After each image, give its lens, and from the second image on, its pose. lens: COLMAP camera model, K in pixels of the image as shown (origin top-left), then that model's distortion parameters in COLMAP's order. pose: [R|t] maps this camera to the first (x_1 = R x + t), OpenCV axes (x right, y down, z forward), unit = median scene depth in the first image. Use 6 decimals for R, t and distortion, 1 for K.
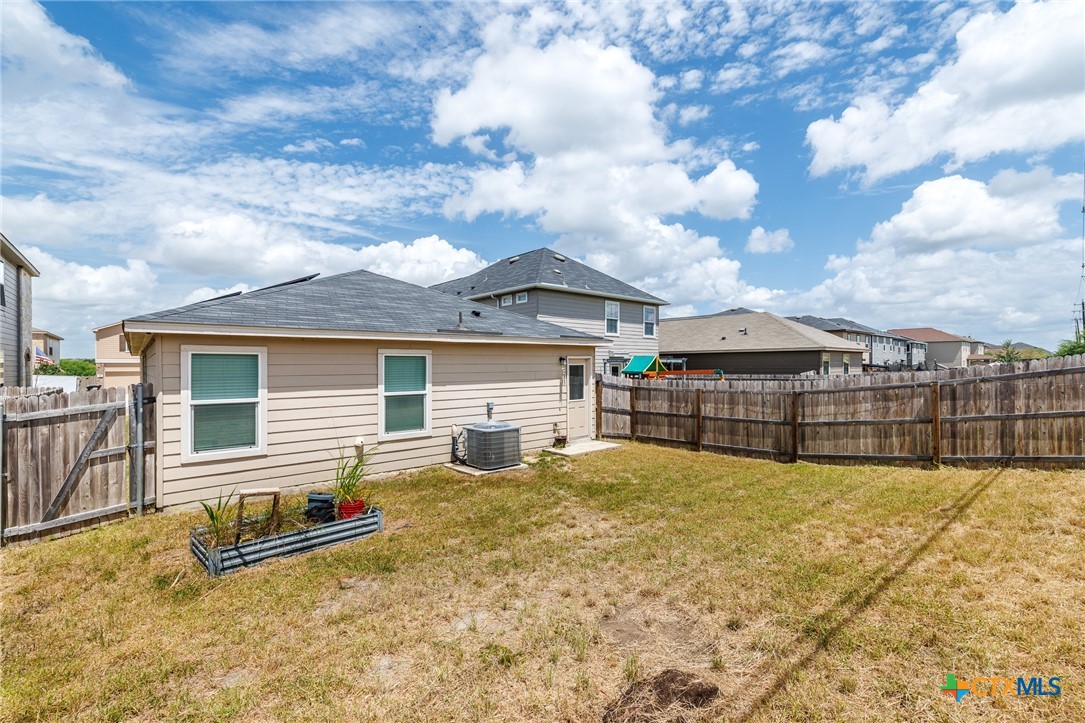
lens RADIAL K [[466.8, 0, 542.8], [0, 466.8, 358.5], [0, 0, 1]] dist [0.001598, -0.000120]
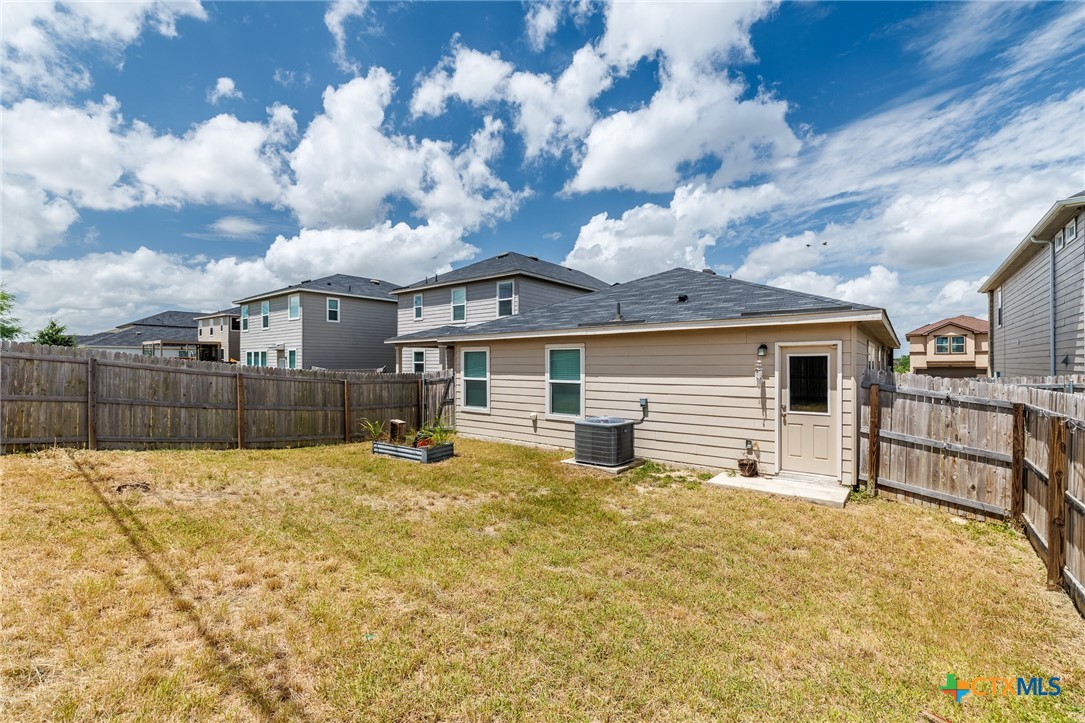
lens RADIAL K [[466.8, 0, 543.4], [0, 466.8, 368.8], [0, 0, 1]] dist [0.001598, -0.000120]
pose [[0.175480, 0.014163, -0.984381, 0.751369], [0.010074, 0.999818, 0.016181, 0.020756], [0.984432, -0.012756, 0.175305, 0.667367]]
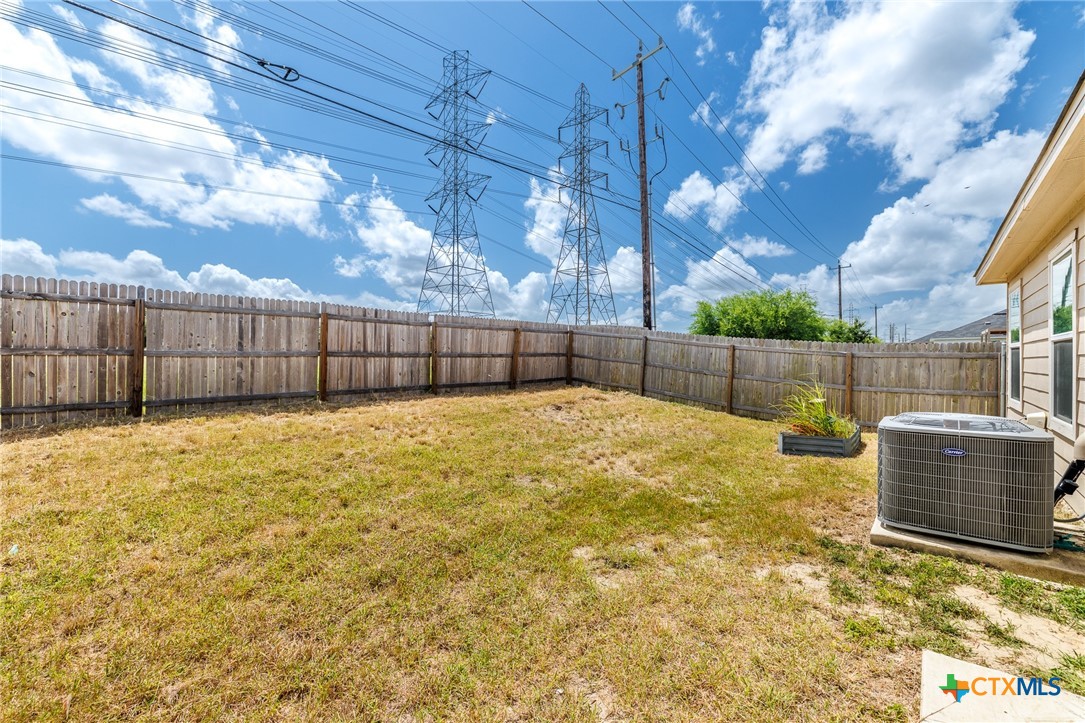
lens RADIAL K [[466.8, 0, 543.1], [0, 466.8, 361.2], [0, 0, 1]] dist [0.001598, -0.000120]
pose [[-0.988103, 0.002528, -0.153770, 0.266669], [0.004585, 0.999905, -0.013026, 0.090434], [0.153722, -0.013576, -0.988021, 1.223374]]
